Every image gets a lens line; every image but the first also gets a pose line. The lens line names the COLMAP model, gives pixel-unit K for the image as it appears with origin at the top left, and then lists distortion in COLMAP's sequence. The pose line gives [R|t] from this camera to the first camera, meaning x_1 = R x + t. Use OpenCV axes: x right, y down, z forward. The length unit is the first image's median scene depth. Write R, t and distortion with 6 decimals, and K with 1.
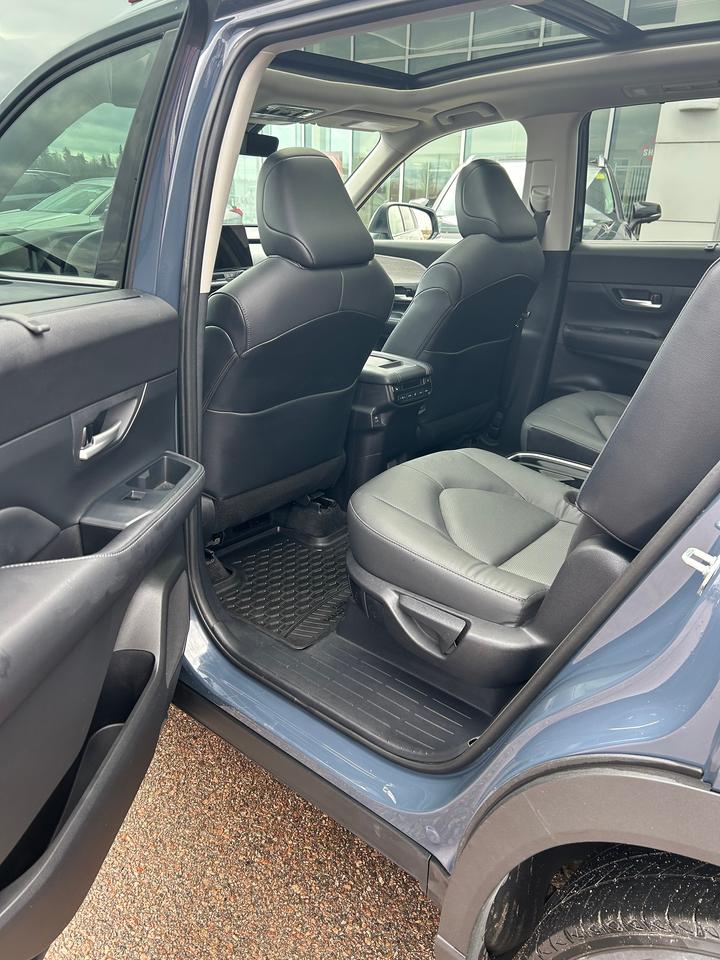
lens RADIAL K [[720.7, 0, 349.5], [0, 720.7, 481.1], [0, 0, 1]] dist [0.057352, -0.065013]
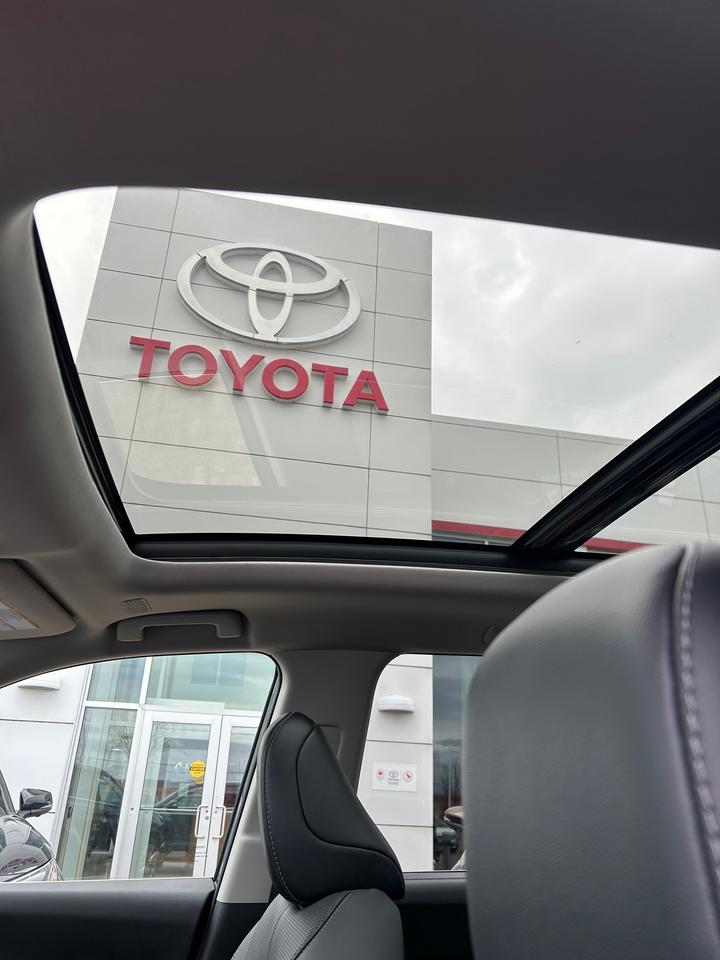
lens RADIAL K [[714.9, 0, 365.8], [0, 714.9, 482.9], [0, 0, 1]] dist [0.050499, -0.059729]
pose [[0.597548, 0.327170, 0.732049, -0.159377], [0.267038, 0.779653, -0.566420, -0.251236], [-0.756060, 0.533948, 0.378514, 0.628641]]
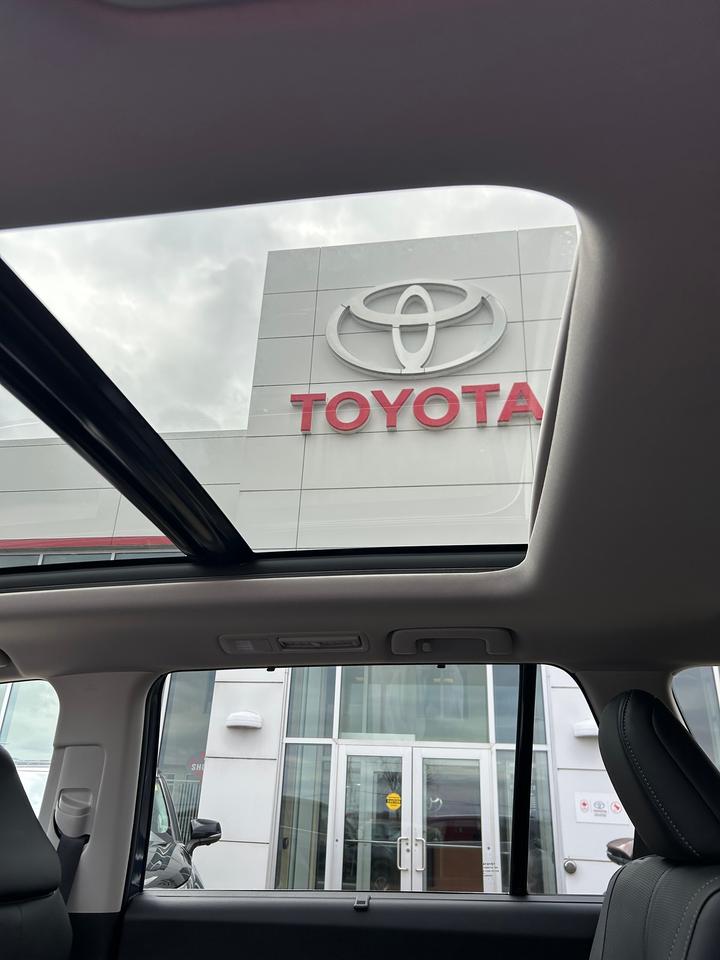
lens RADIAL K [[717.7, 0, 358.2], [0, 717.7, 492.1], [0, 0, 1]] dist [0.033293, -0.002596]
pose [[0.839423, 0.237786, 0.488700, 0.112202], [0.178951, 0.728133, -0.661664, -0.155630], [-0.513173, 0.642869, 0.568659, 0.402999]]
